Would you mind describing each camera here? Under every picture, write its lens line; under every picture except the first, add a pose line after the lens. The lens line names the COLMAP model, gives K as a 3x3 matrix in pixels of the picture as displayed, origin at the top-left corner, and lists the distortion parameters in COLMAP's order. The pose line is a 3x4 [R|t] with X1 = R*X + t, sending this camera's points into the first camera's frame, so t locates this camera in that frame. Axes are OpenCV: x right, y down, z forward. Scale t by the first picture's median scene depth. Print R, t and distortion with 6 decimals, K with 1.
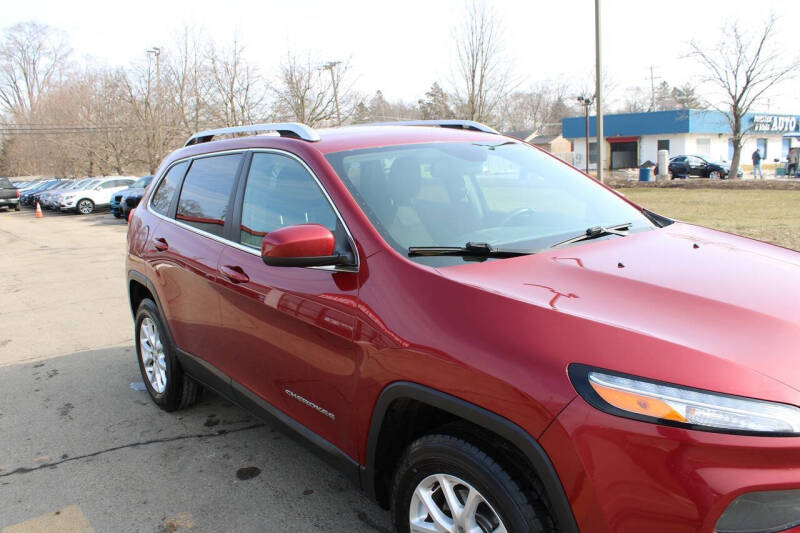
lens RADIAL K [[673.7, 0, 396.3], [0, 673.7, 268.9], [0, 0, 1]] dist [-0.164480, 0.148773]
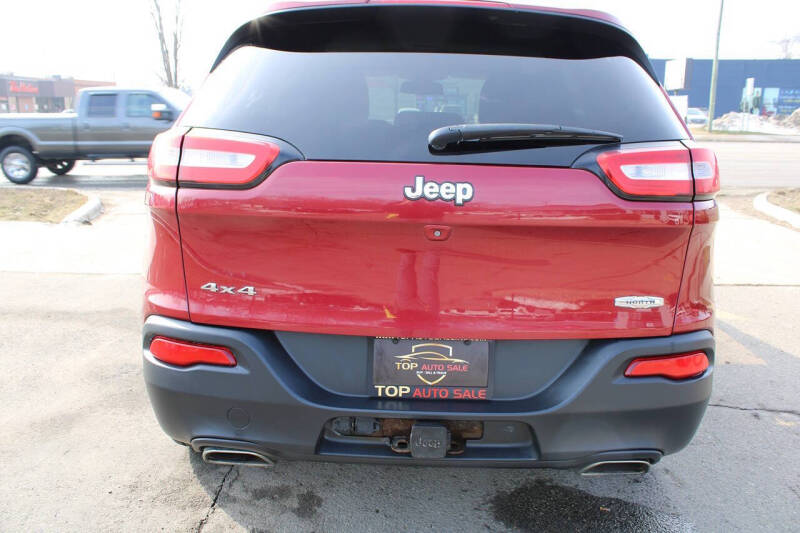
lens RADIAL K [[673.7, 0, 396.3], [0, 673.7, 268.9], [0, 0, 1]] dist [-0.164480, 0.148773]
pose [[-0.770362, -0.120508, 0.626115, -0.061006], [0.125095, 0.934326, 0.333745, -0.020883], [-0.625215, 0.335429, -0.704694, 0.169211]]
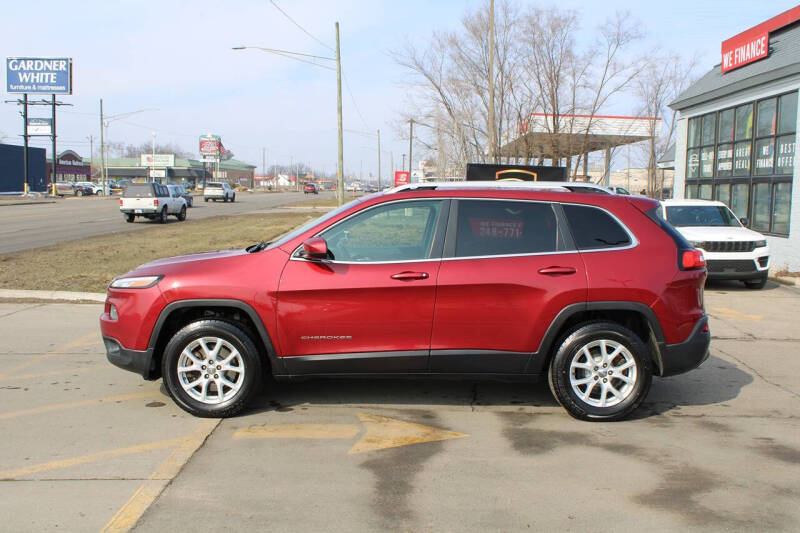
lens RADIAL K [[788.7, 0, 397.1], [0, 788.7, 267.3], [0, 0, 1]] dist [-0.140354, 0.161048]
pose [[-0.626318, 0.100302, -0.773088, 0.130802], [-0.125303, 0.965841, 0.226825, -0.040003], [0.769432, 0.238935, -0.592355, 0.188933]]
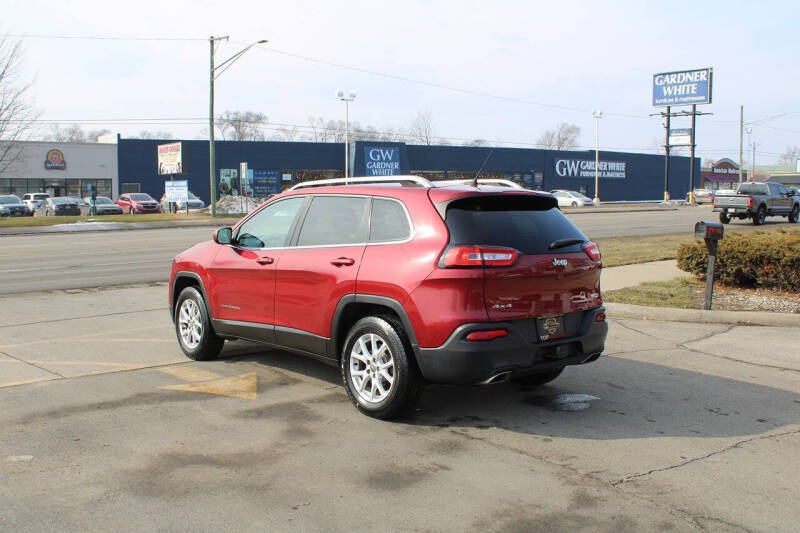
lens RADIAL K [[788.7, 0, 397.1], [0, 788.7, 267.3], [0, 0, 1]] dist [-0.140354, 0.161048]
pose [[-0.998156, 0.042377, -0.043453, -0.002108], [0.029707, 0.965396, 0.259091, -0.047897], [0.052929, 0.257322, -0.964875, 0.271693]]
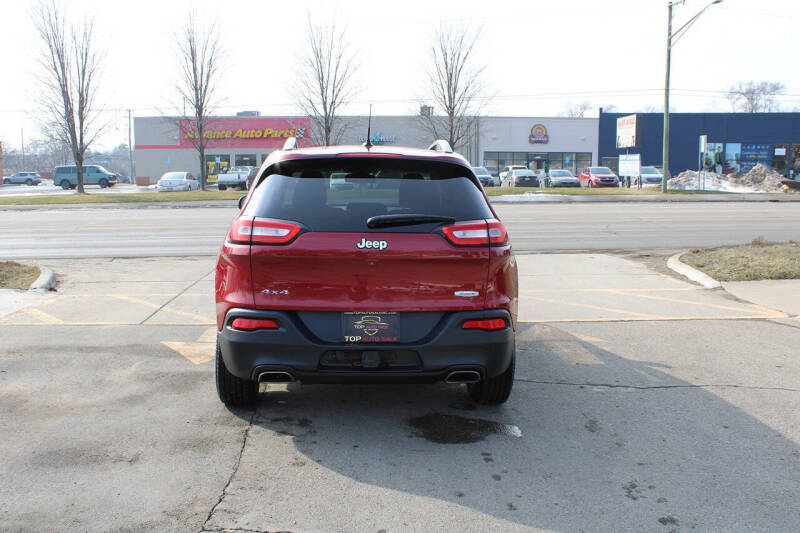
lens RADIAL K [[788.7, 0, 397.1], [0, 788.7, 267.3], [0, 0, 1]] dist [-0.140354, 0.161048]
pose [[-0.823732, -0.035294, 0.565879, -0.101404], [0.122680, 0.963322, 0.238664, -0.033906], [-0.553547, 0.266017, -0.789189, 0.222076]]
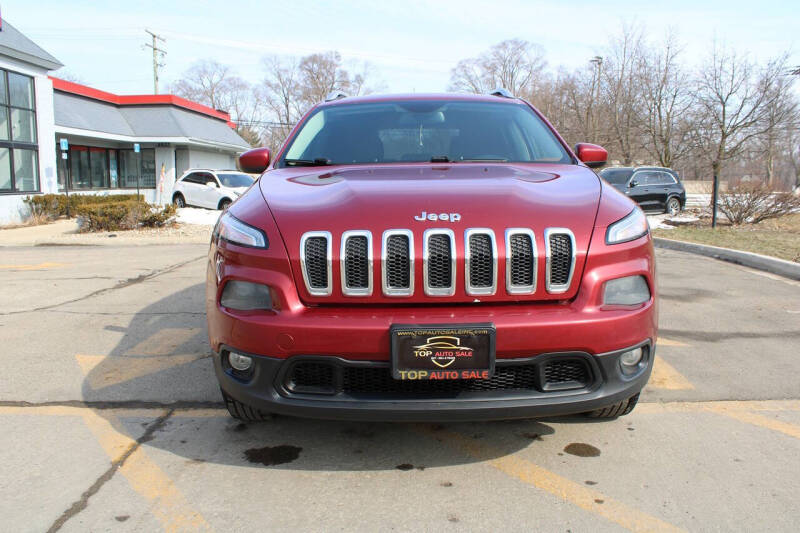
lens RADIAL K [[673.7, 0, 396.3], [0, 673.7, 268.9], [0, 0, 1]] dist [-0.164480, 0.148773]
pose [[0.774431, 0.122615, -0.620662, 0.071012], [-0.132784, 0.990690, 0.030033, 0.008198], [0.618566, 0.059156, 0.783503, -0.001491]]
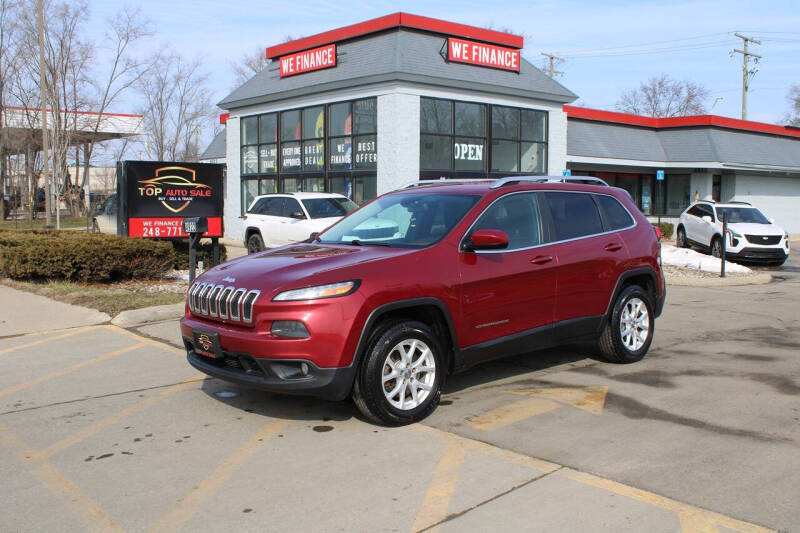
lens RADIAL K [[788.7, 0, 397.1], [0, 788.7, 267.3], [0, 0, 1]] dist [-0.140354, 0.161048]
pose [[0.046724, 0.129257, -0.990510, 0.177092], [-0.168131, 0.978464, 0.119754, -0.019062], [0.984657, 0.160940, 0.067449, 0.066705]]
